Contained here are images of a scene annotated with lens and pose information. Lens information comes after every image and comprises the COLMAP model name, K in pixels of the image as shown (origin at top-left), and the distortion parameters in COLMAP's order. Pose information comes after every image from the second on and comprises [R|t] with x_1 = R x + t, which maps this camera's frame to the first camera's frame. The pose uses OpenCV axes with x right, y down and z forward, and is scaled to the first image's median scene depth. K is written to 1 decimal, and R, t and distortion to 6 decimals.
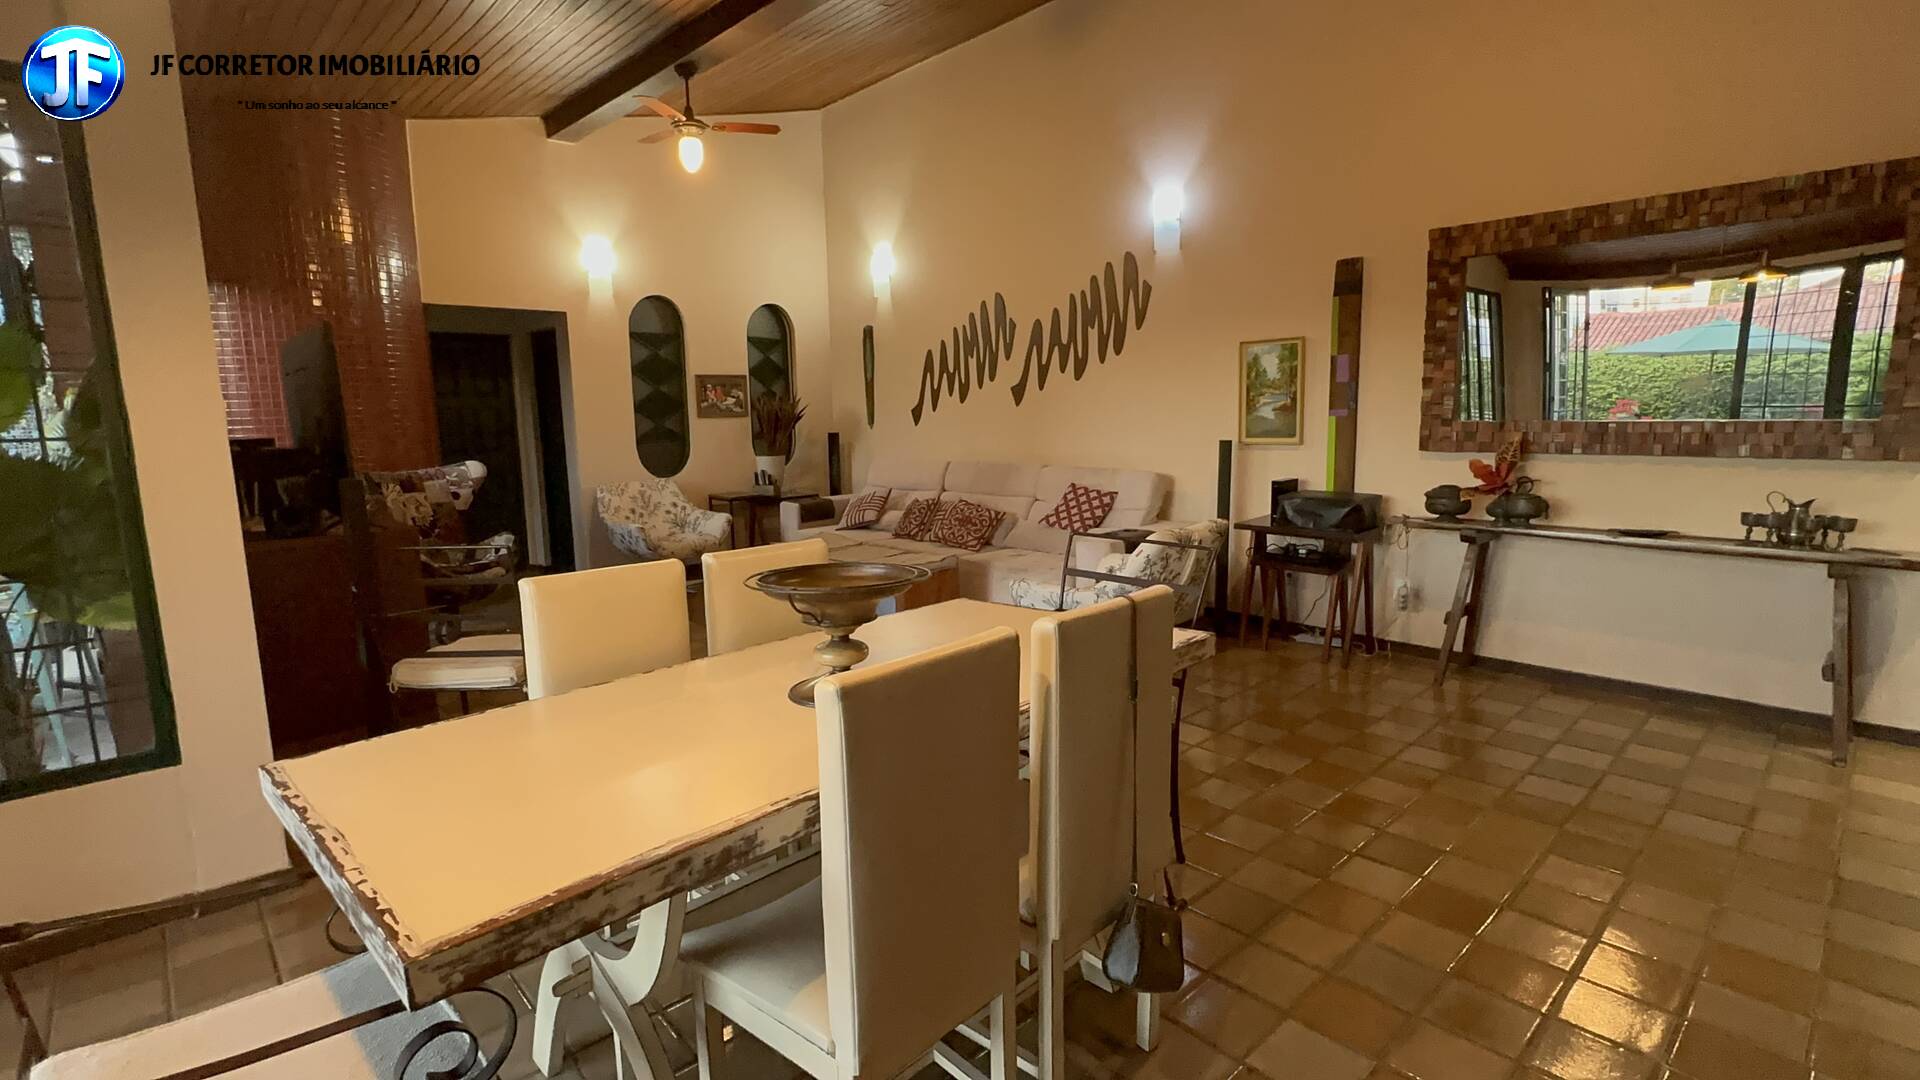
lens RADIAL K [[869.1, 0, 955.8], [0, 869.1, 541.1], [0, 0, 1]] dist [-0.001565, -0.000637]
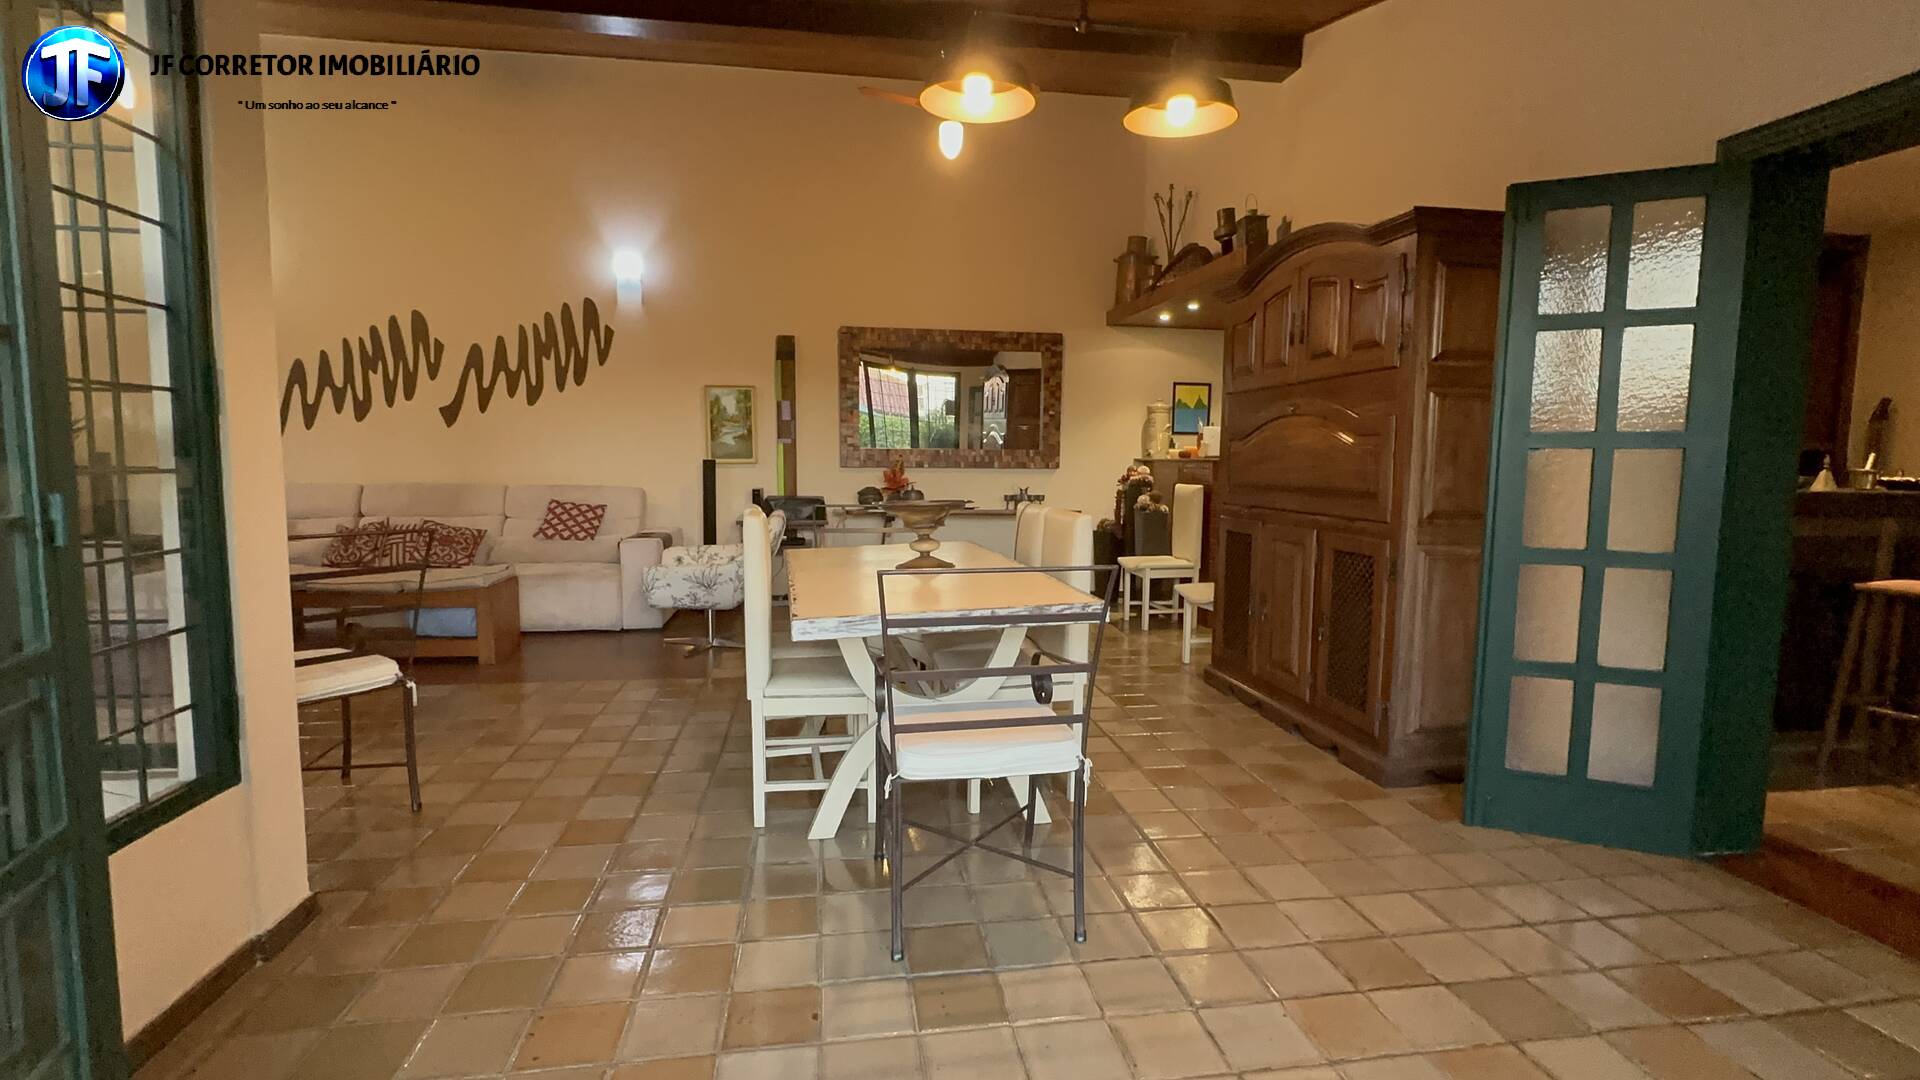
lens RADIAL K [[869.1, 0, 955.8], [0, 869.1, 541.1], [0, 0, 1]] dist [-0.001565, -0.000637]
pose [[0.565839, -0.053451, 0.822782, -0.443757], [0.102705, 0.994694, -0.006012, 0.040072], [-0.818094, 0.087906, 0.568326, -0.018105]]
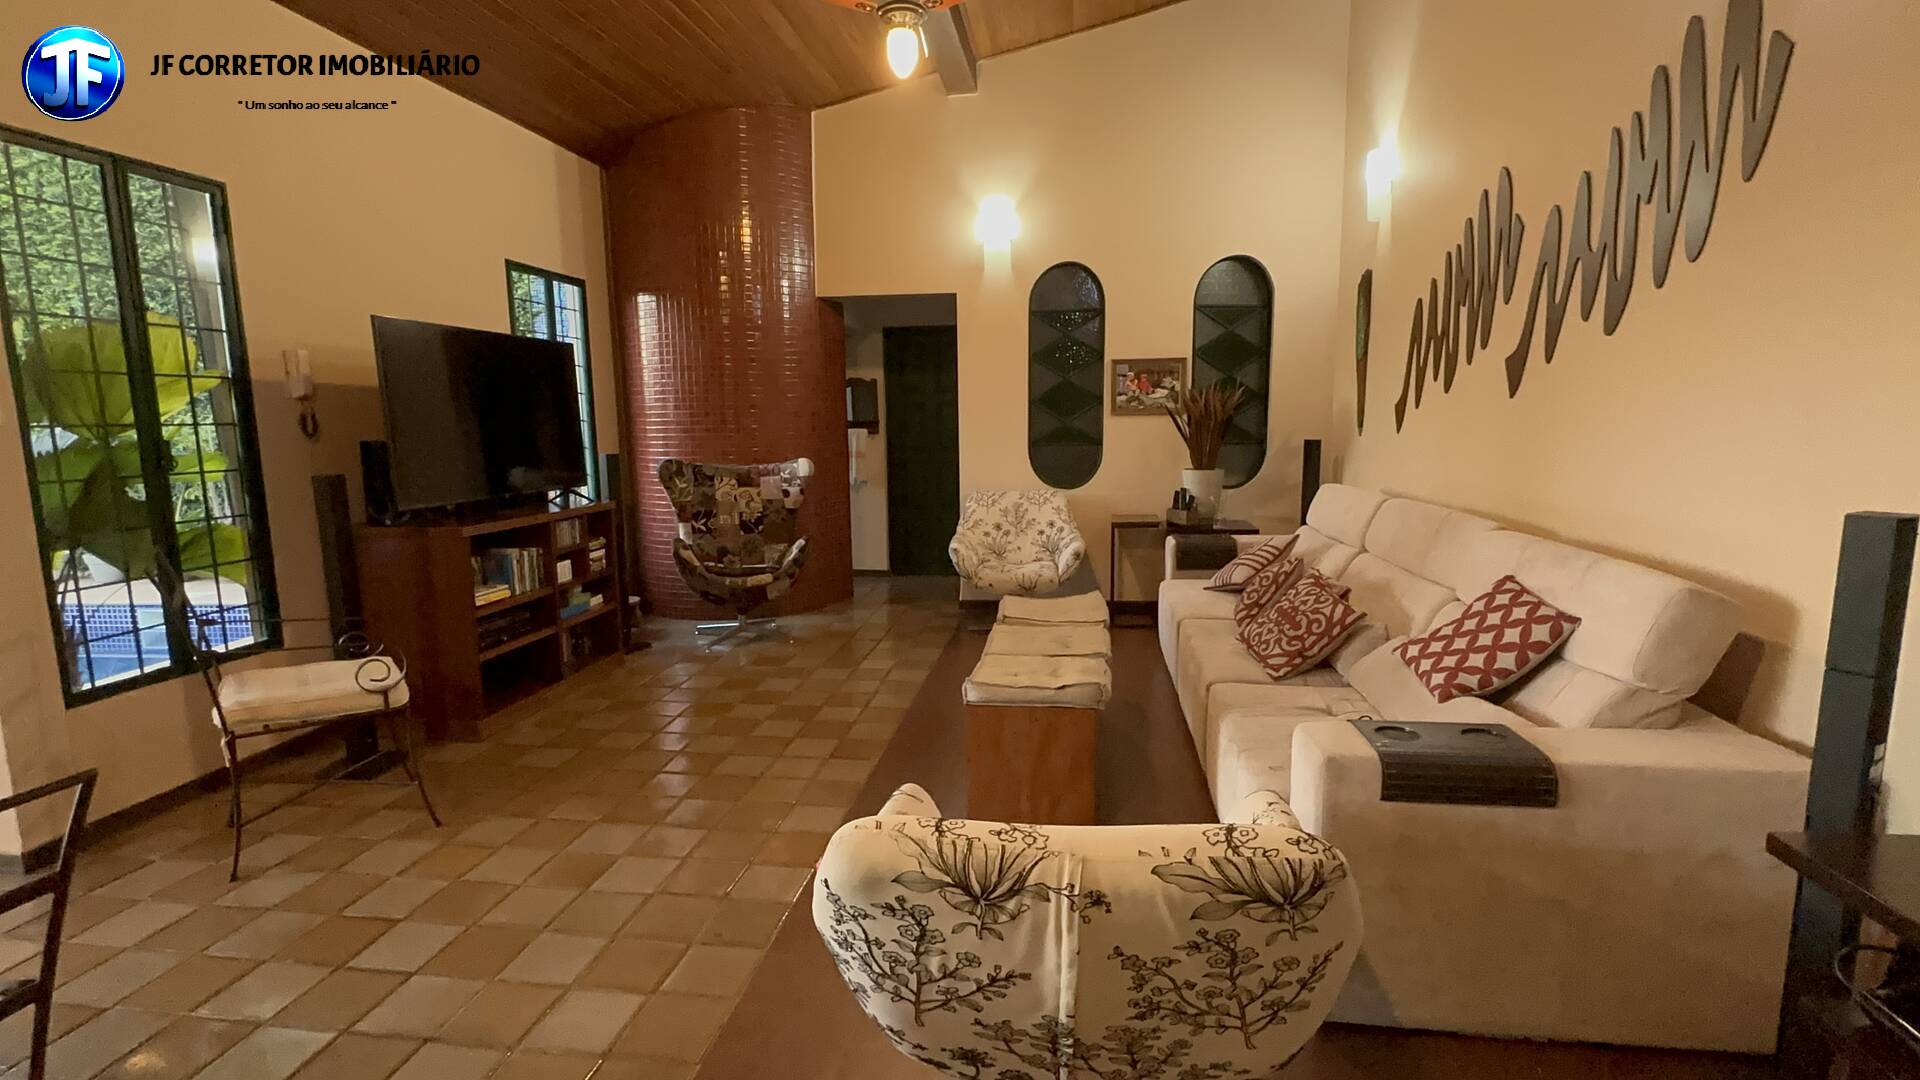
lens RADIAL K [[869.1, 0, 955.8], [0, 869.1, 541.1], [0, 0, 1]] dist [-0.001565, -0.000637]
pose [[0.627440, 0.120088, -0.769349, 0.271712], [-0.117290, 0.991339, 0.059083, -0.072300], [0.769781, 0.053166, 0.636090, 0.486076]]
